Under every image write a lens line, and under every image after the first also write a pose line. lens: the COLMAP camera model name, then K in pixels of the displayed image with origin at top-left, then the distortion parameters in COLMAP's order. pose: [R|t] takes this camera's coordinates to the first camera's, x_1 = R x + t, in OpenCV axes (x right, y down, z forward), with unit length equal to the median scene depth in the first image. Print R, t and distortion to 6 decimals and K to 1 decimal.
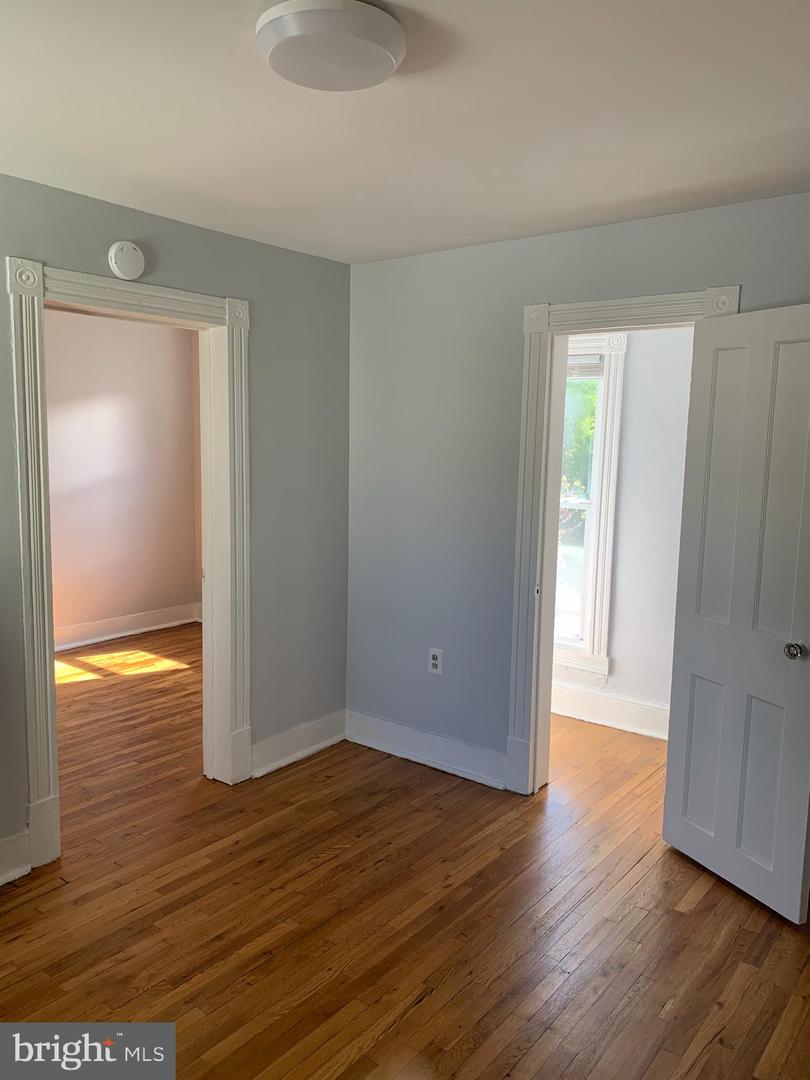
lens RADIAL K [[823.0, 0, 405.0], [0, 823.0, 540.0], [0, 0, 1]] dist [0.012378, -0.006364]
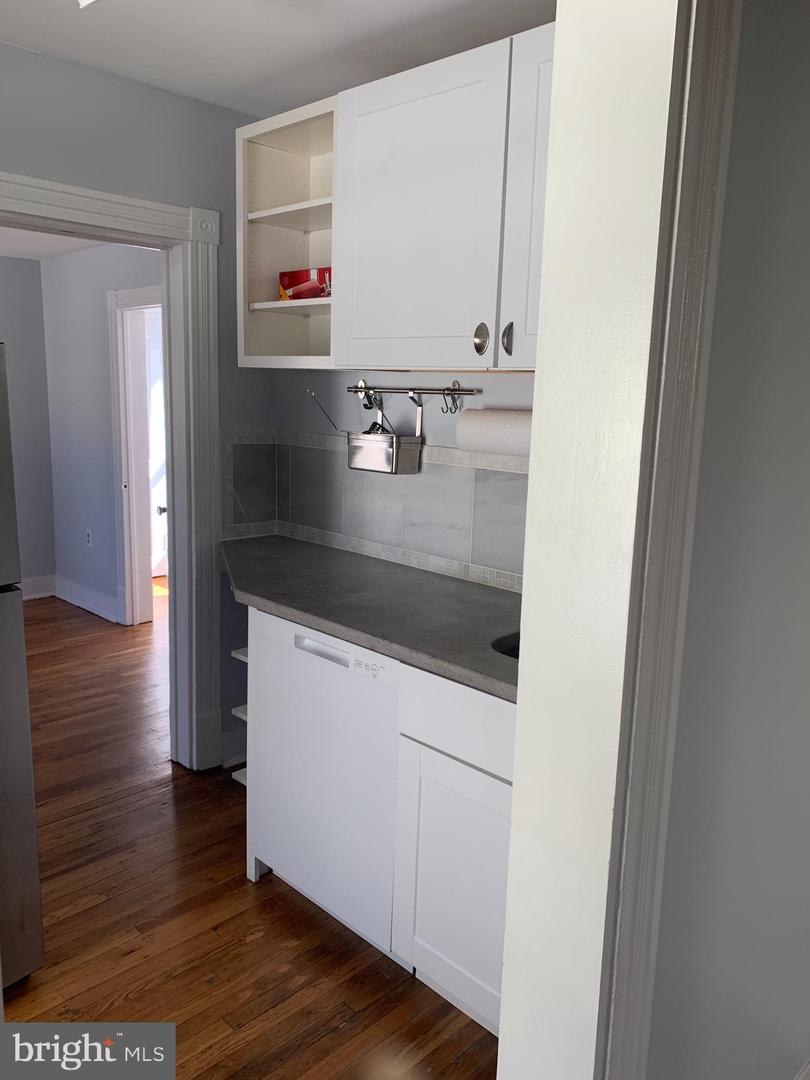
lens RADIAL K [[823.0, 0, 405.0], [0, 823.0, 540.0], [0, 0, 1]] dist [0.012378, -0.006364]
pose [[0.992092, 0.022085, -0.123553, 0.595752], [-0.015524, 0.998430, 0.053815, 0.049744], [0.124548, -0.051471, 0.990878, -0.286202]]
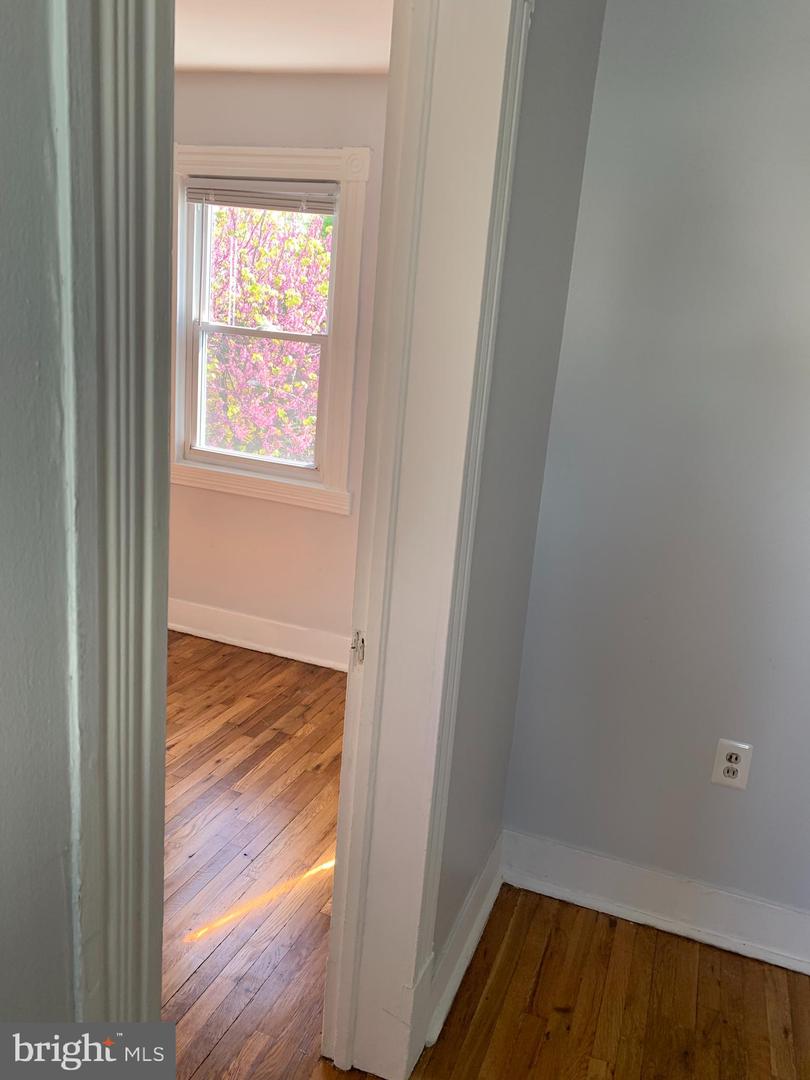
lens RADIAL K [[823.0, 0, 405.0], [0, 823.0, 540.0], [0, 0, 1]] dist [0.012378, -0.006364]
pose [[0.956393, -0.014177, 0.291738, -0.250935], [-0.021336, 0.992762, 0.118191, -0.044678], [-0.291302, -0.119261, 0.949168, 0.439826]]
